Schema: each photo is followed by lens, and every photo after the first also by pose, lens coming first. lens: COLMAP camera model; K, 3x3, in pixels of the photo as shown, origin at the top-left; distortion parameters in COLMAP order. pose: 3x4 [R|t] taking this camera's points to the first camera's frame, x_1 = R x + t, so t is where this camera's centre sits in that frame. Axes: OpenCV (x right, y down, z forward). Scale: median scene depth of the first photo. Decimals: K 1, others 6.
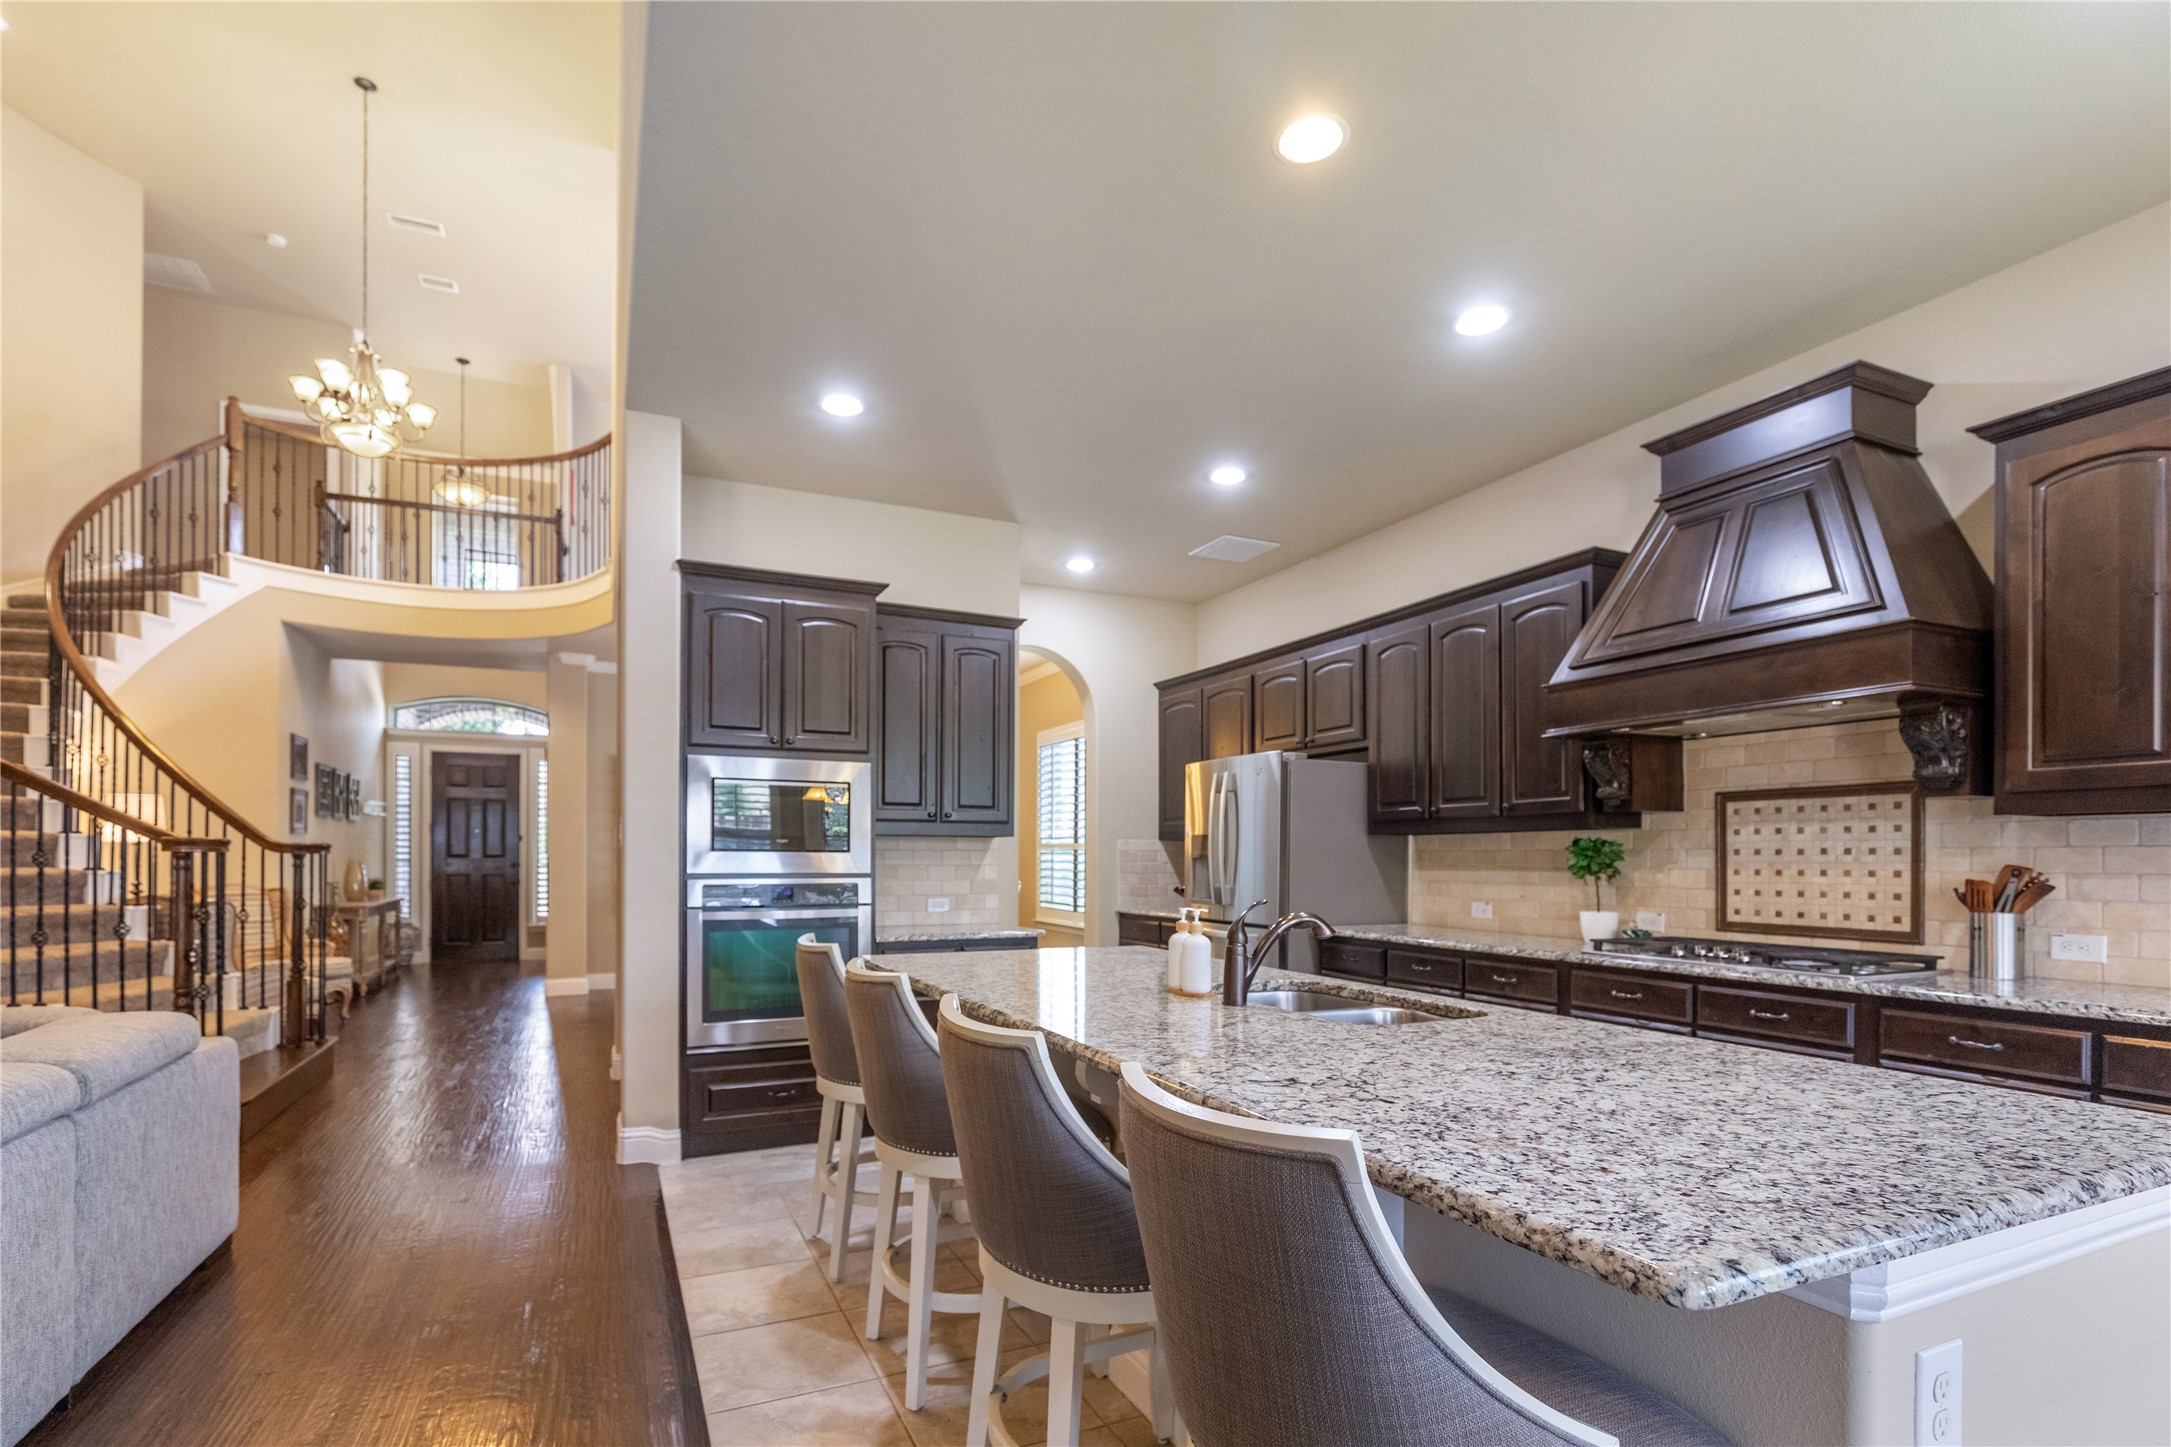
lens RADIAL K [[1035.9, 0, 1088.1], [0, 1035.9, 853.0], [0, 0, 1]] dist [-0.001192, -0.000576]
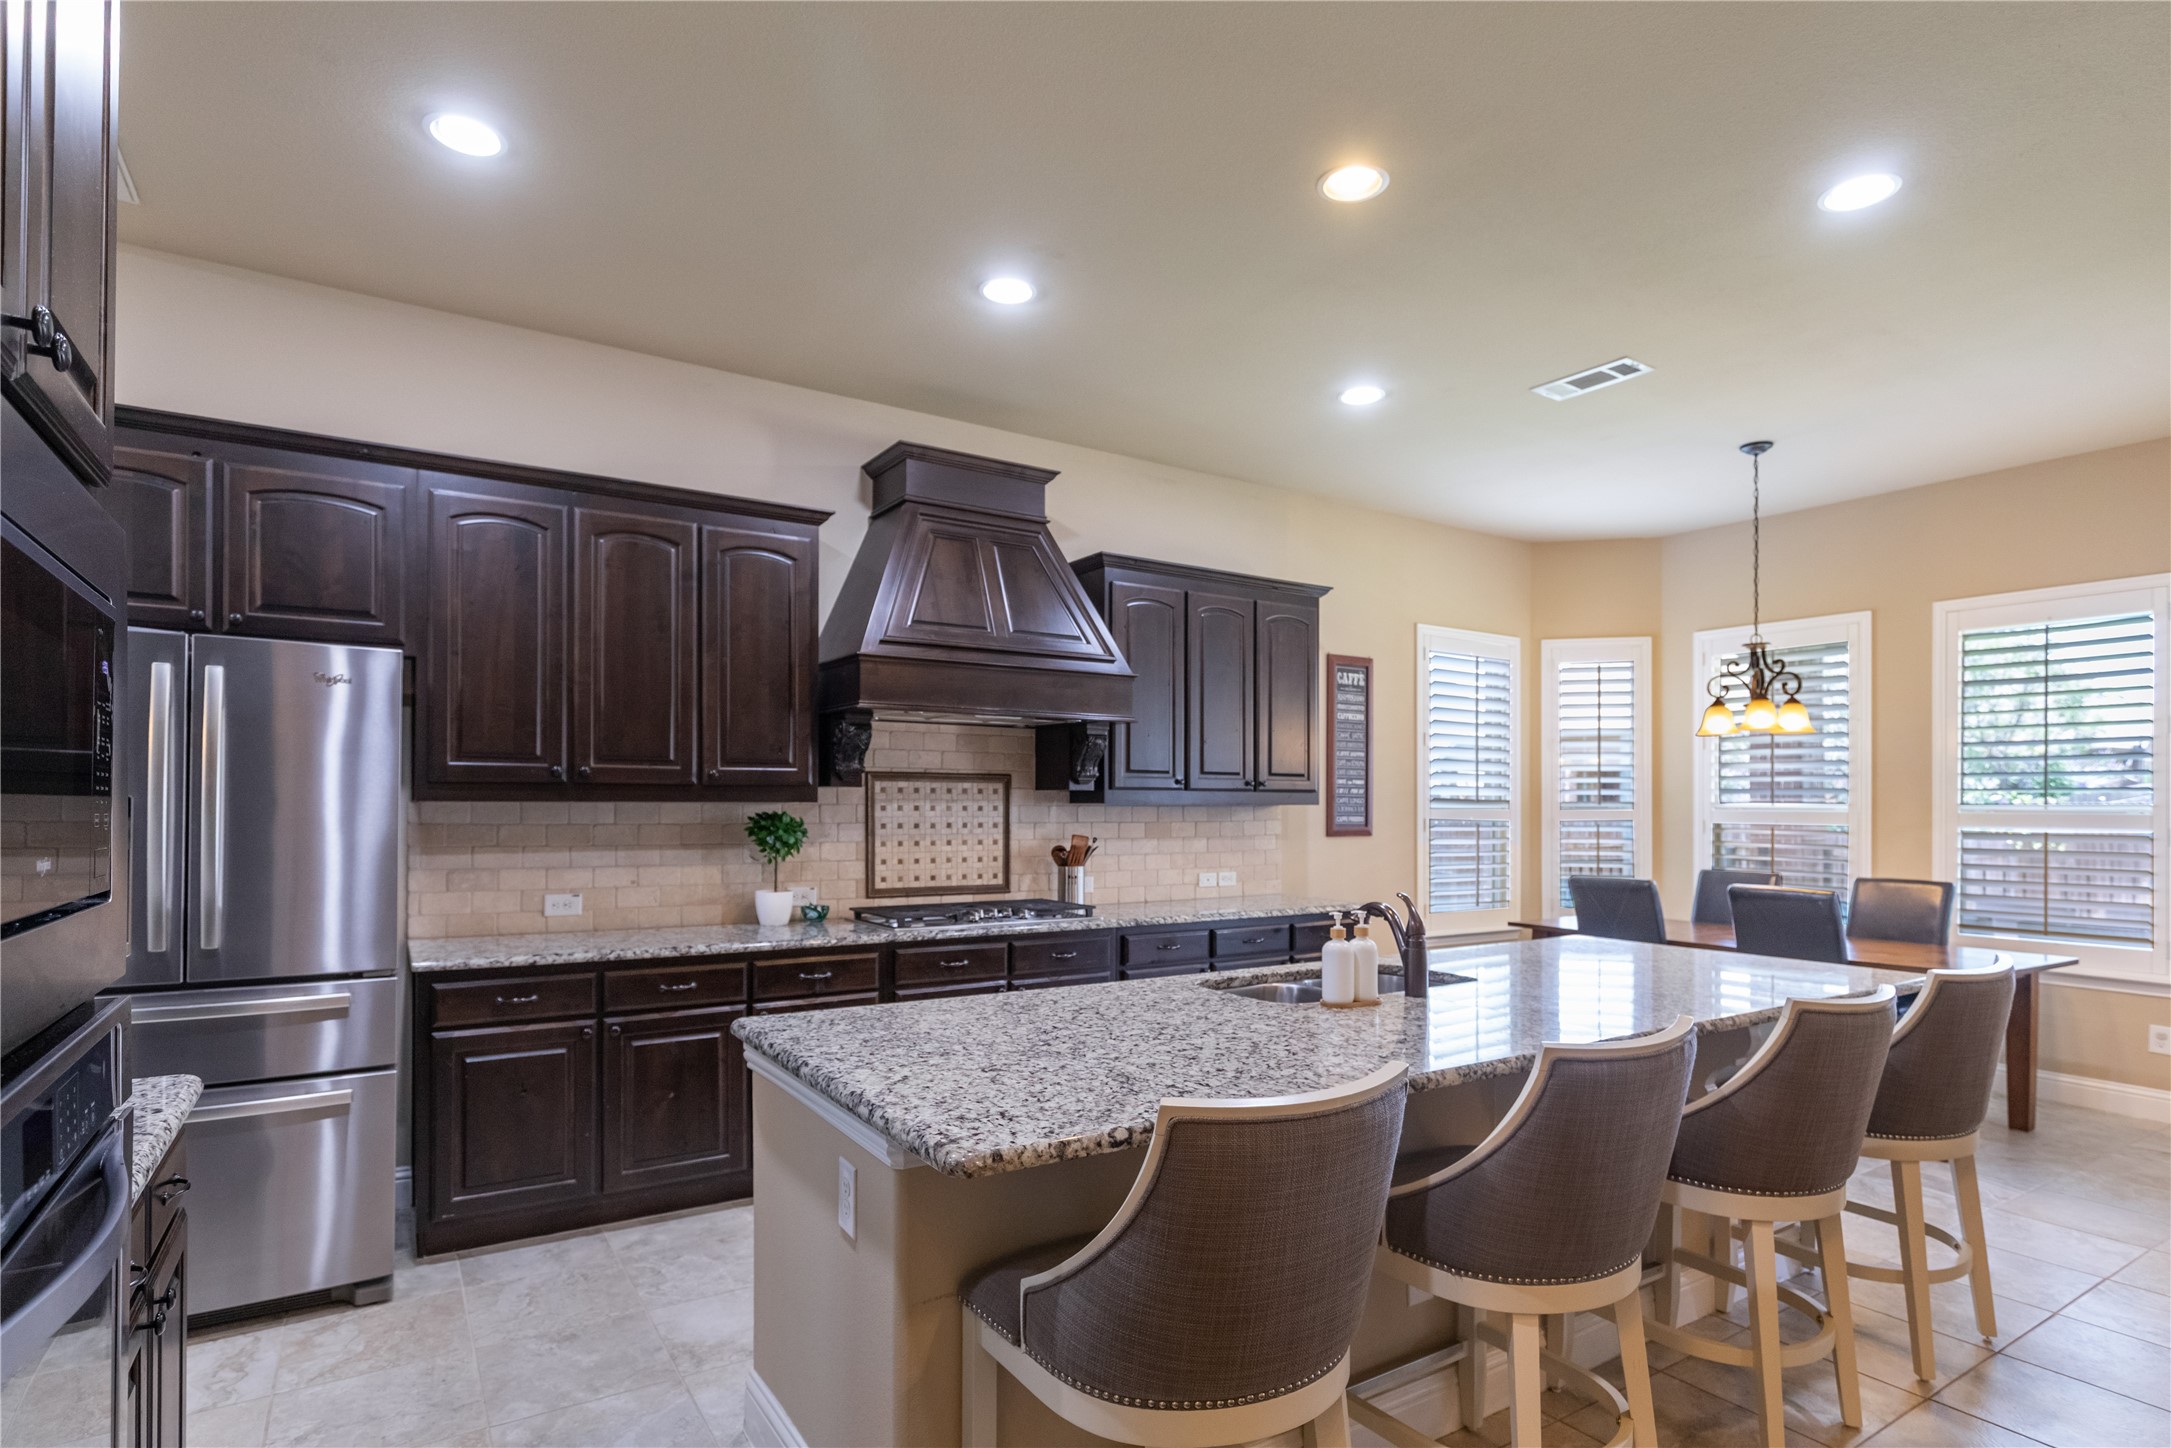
lens RADIAL K [[1115.3, 0, 1088.0], [0, 1115.3, 792.2], [0, 0, 1]] dist [-0.001125, -0.000512]
pose [[-0.127014, 0.007243, 0.991875, -0.798360], [-0.011155, 0.999900, -0.008730, -0.039433], [-0.991838, -0.012173, -0.126920, 1.254252]]
